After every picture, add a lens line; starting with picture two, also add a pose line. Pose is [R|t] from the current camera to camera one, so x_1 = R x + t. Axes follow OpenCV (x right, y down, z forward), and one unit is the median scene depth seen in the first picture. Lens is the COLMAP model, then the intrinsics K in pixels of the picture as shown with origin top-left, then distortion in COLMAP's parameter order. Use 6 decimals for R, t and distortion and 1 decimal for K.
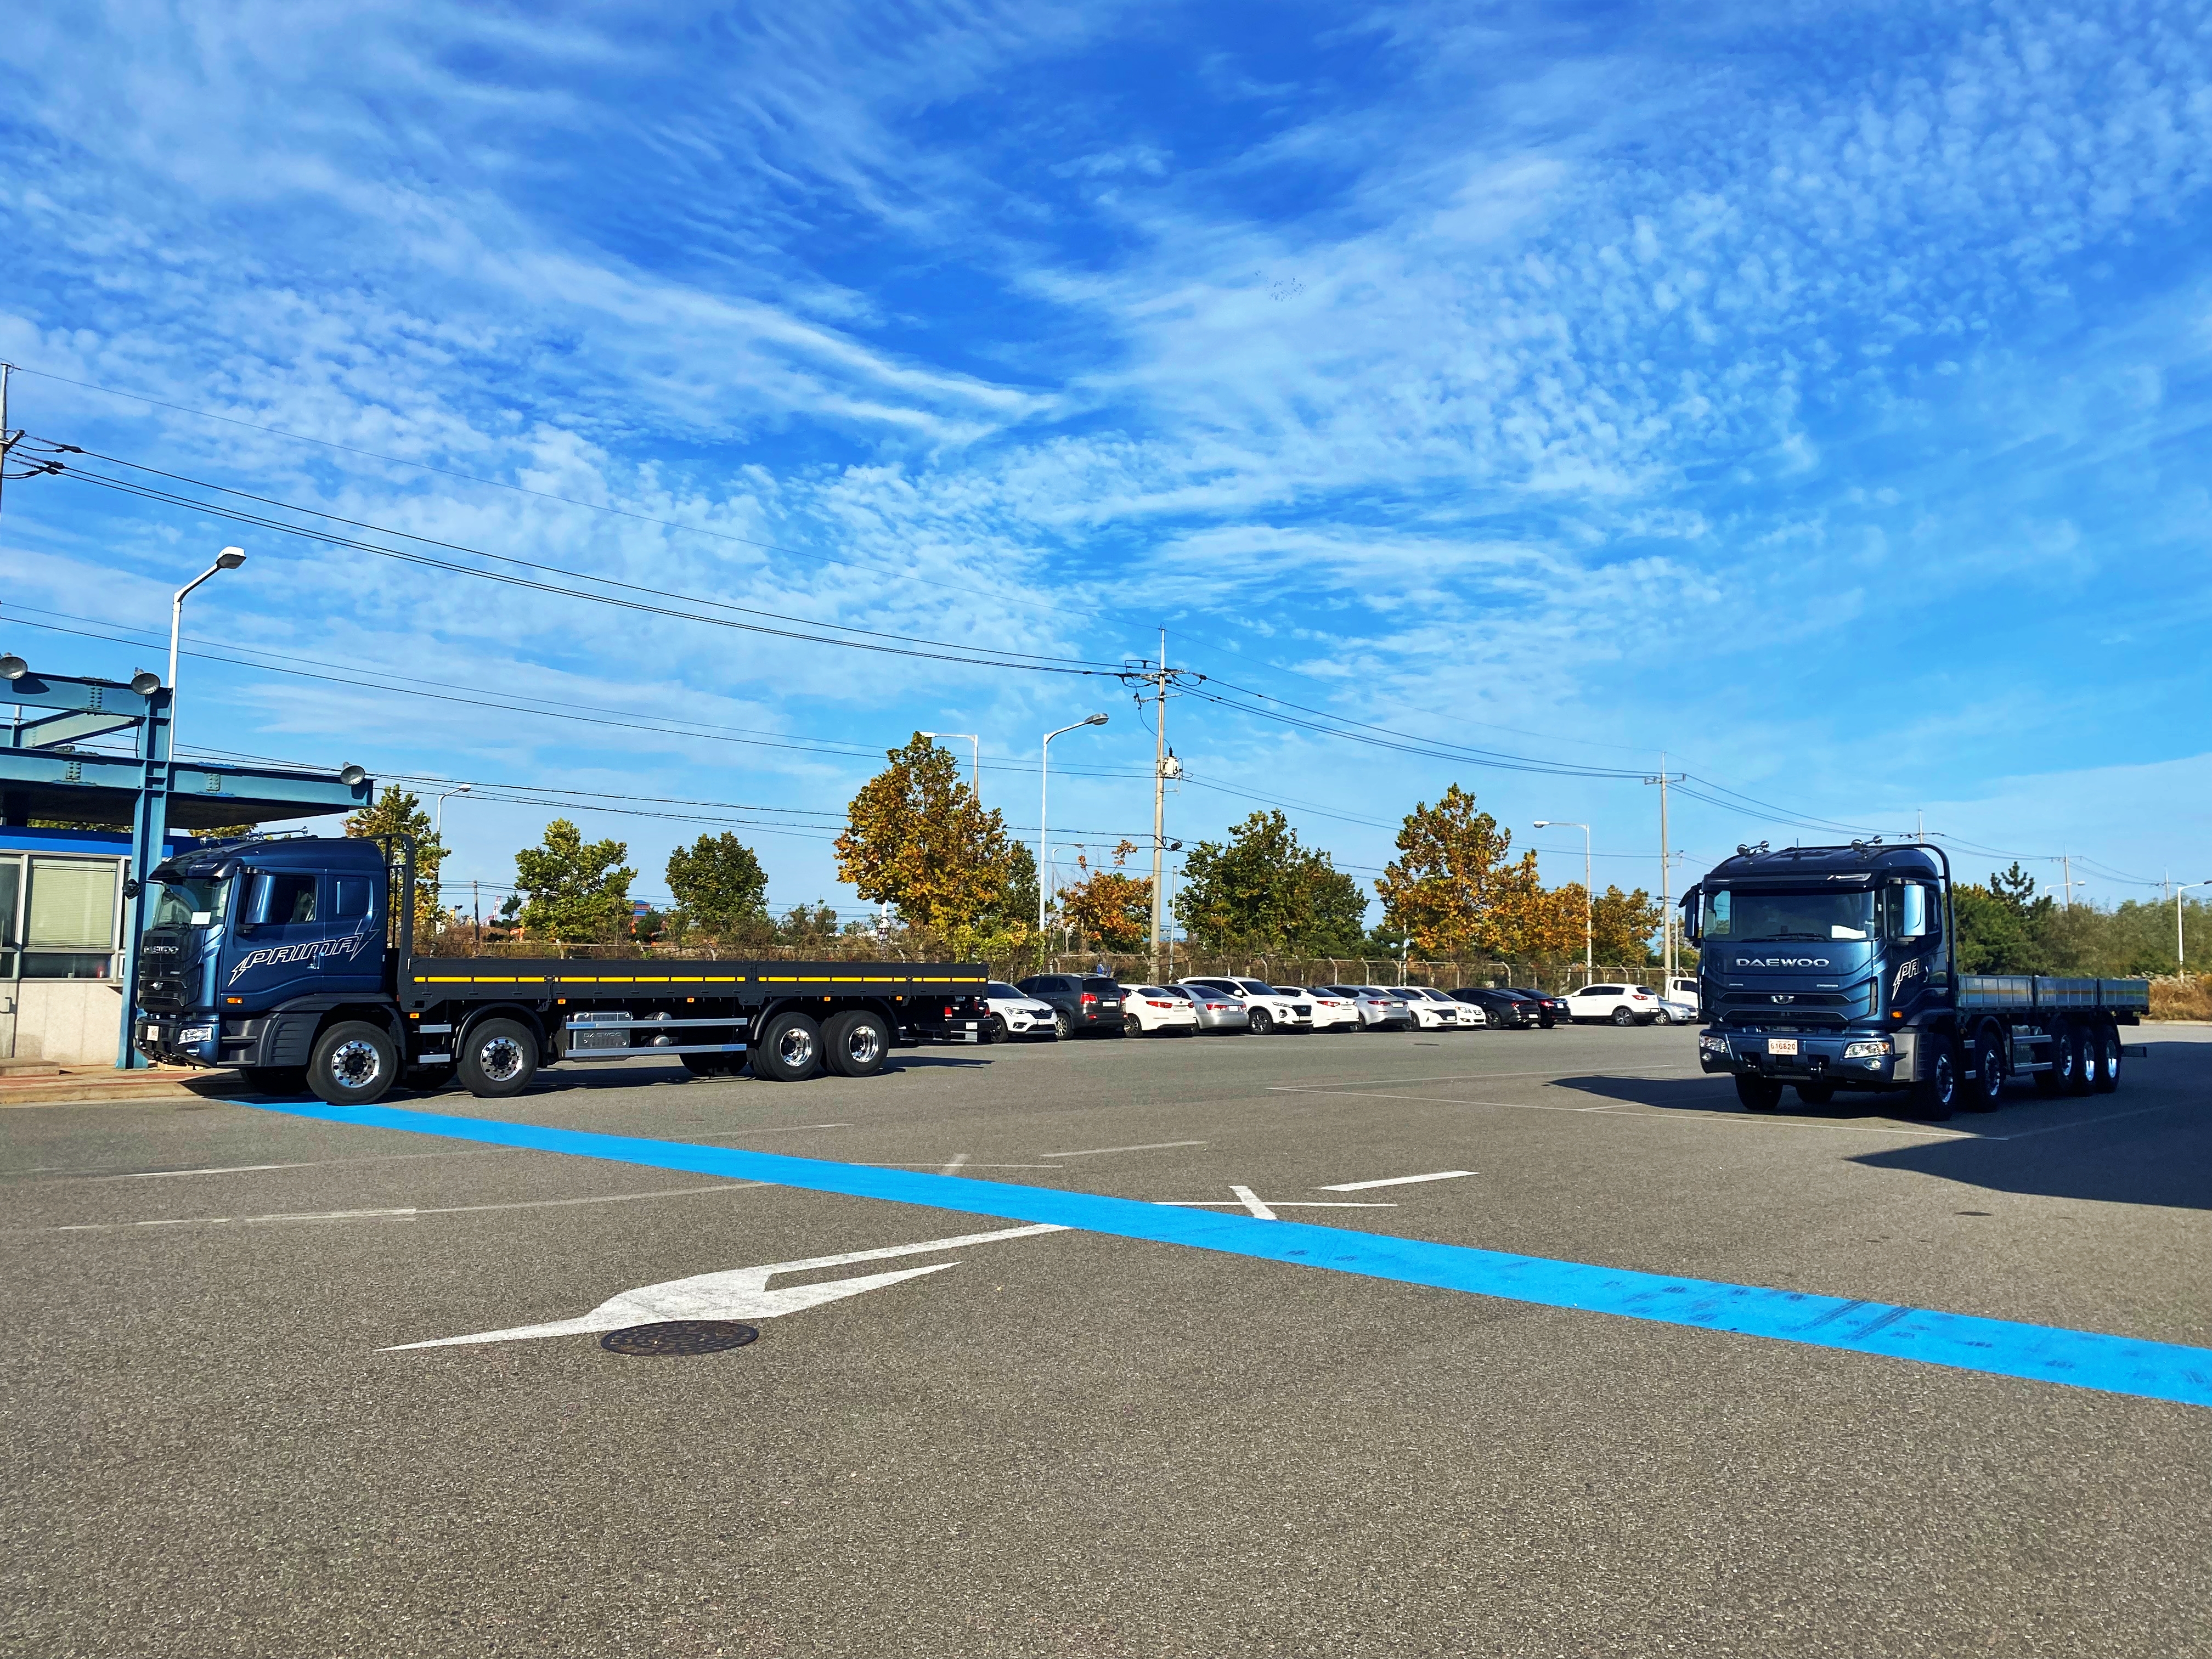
lens RADIAL K [[1700.4, 0, 1106.0], [0, 1700.4, 829.5], [0, 0, 1]] dist [0.023443, -0.007025]
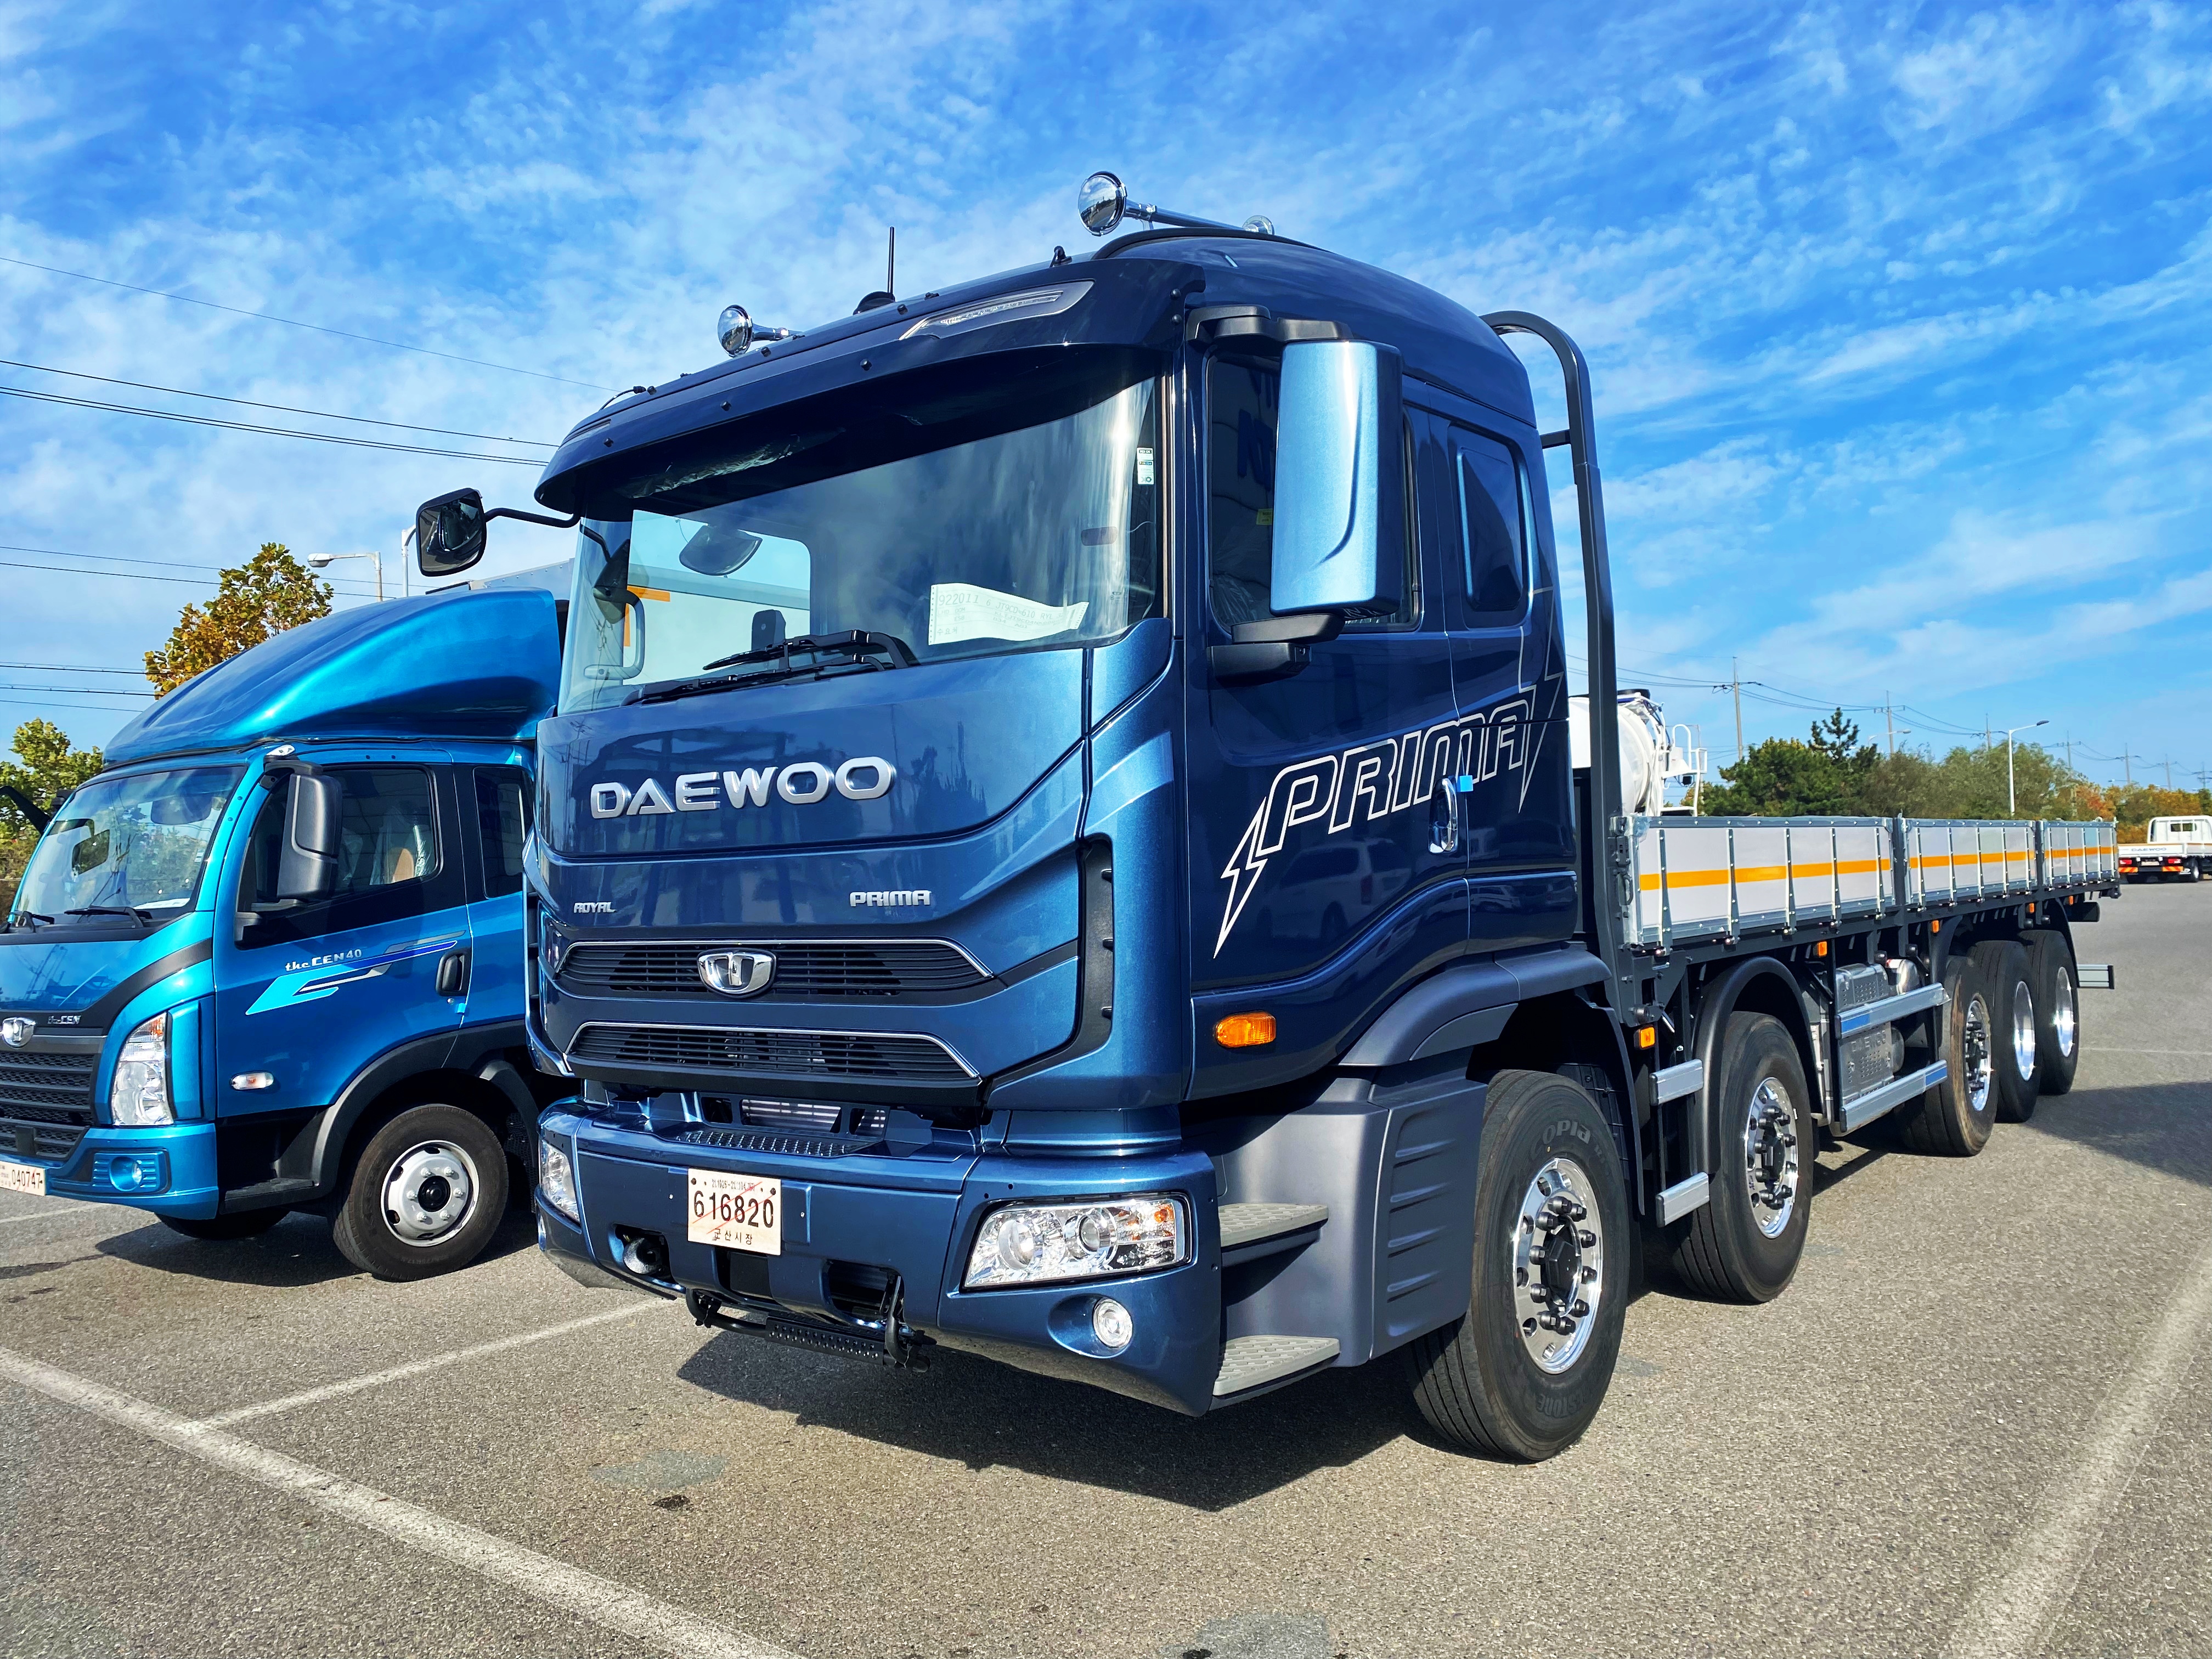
lens RADIAL K [[1700.4, 0, 1106.0], [0, 1700.4, 829.5], [0, 0, 1]] dist [0.023443, -0.007025]
pose [[0.995670, -0.043454, 0.082179, 0.420228], [0.038489, 0.997391, 0.061074, 0.071809], [-0.084619, -0.057646, 0.994745, 0.792976]]
